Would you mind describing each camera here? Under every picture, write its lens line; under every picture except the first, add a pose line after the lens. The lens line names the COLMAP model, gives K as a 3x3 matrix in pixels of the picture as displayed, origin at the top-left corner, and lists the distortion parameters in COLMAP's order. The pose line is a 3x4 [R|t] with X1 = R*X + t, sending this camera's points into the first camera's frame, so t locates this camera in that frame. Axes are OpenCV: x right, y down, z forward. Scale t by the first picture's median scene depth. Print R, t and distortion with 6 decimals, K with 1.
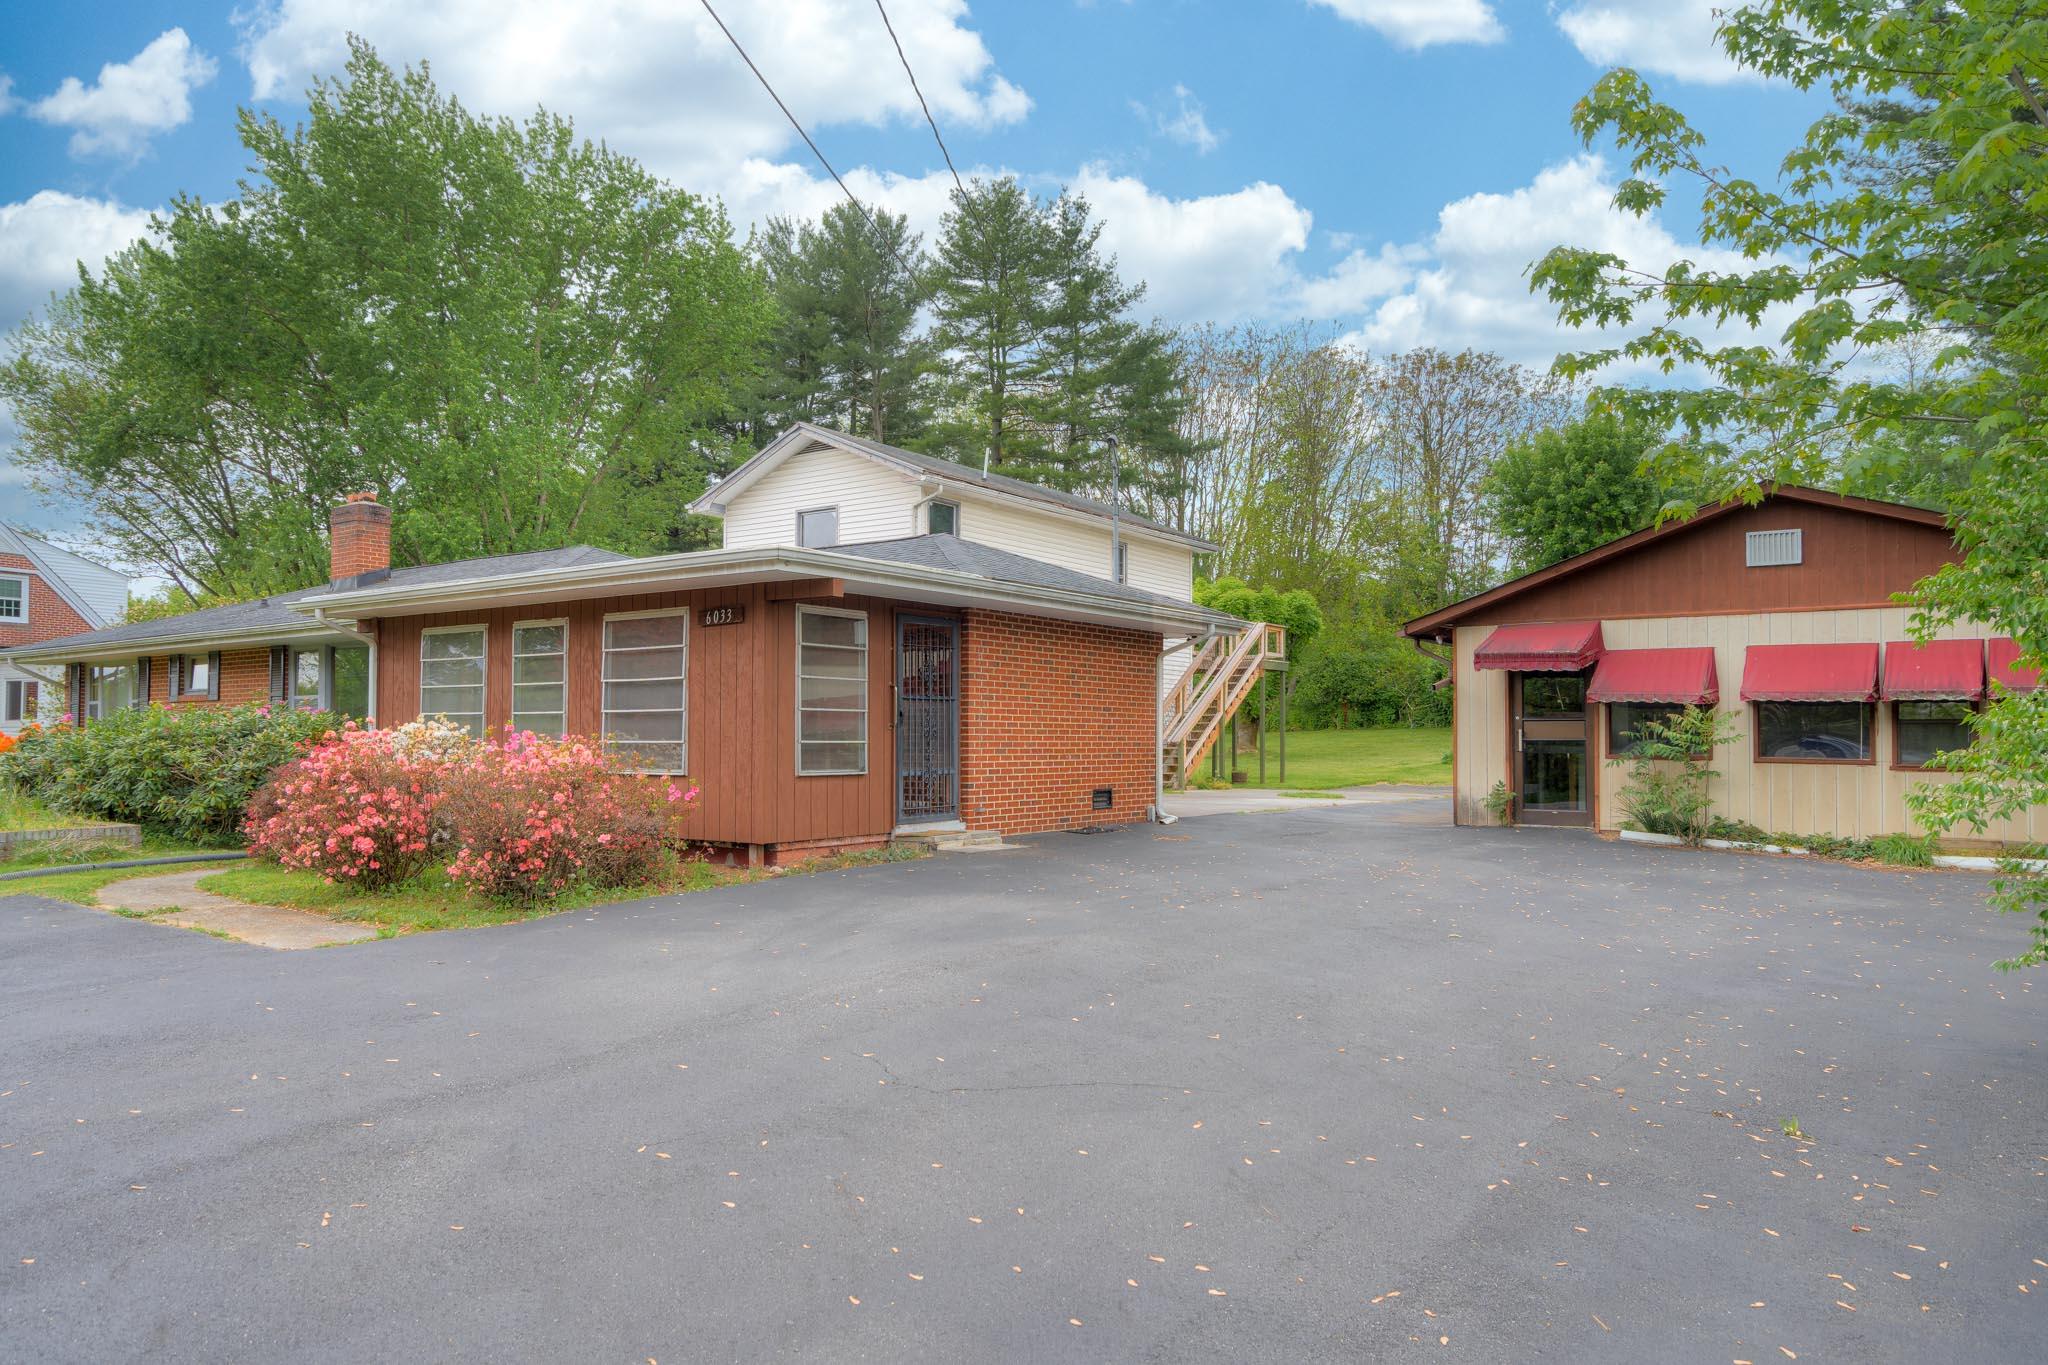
lens RADIAL K [[1316.9, 0, 1057.0], [0, 1316.9, 715.7], [0, 0, 1]] dist [0.005761, -0.000543]
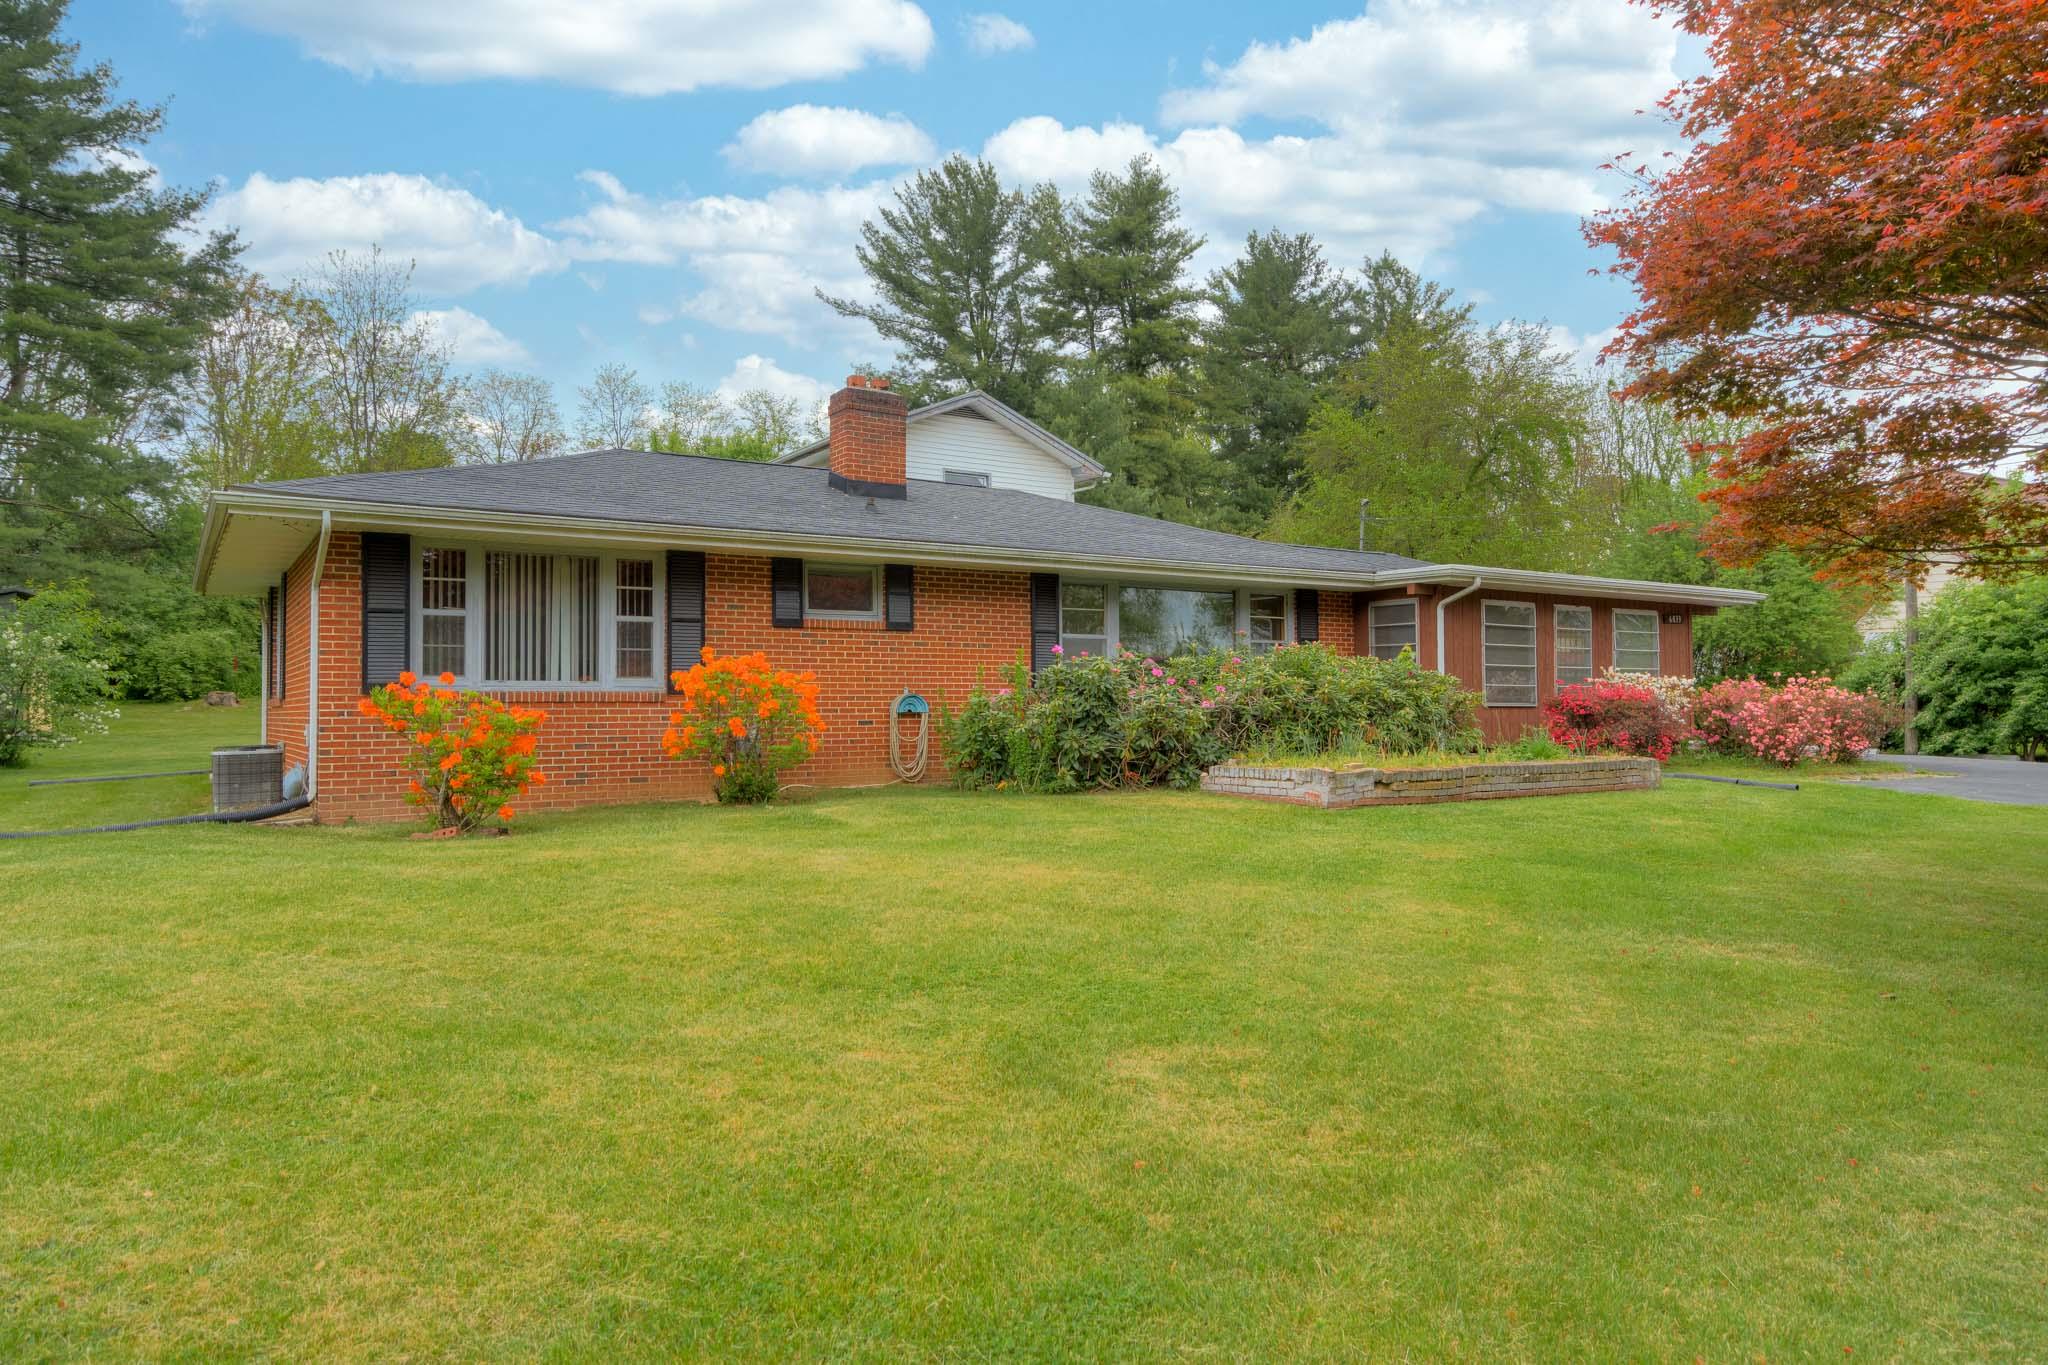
lens RADIAL K [[1302.7, 0, 1024.0], [0, 1302.7, 682.5], [0, 0, 1]] dist [0.001506, -0.000161]
pose [[0.381613, 0.014332, 0.924211, -0.997598], [-0.014407, 0.999851, -0.009556, 0.018616], [-0.924210, -0.009668, 0.381763, 0.503226]]
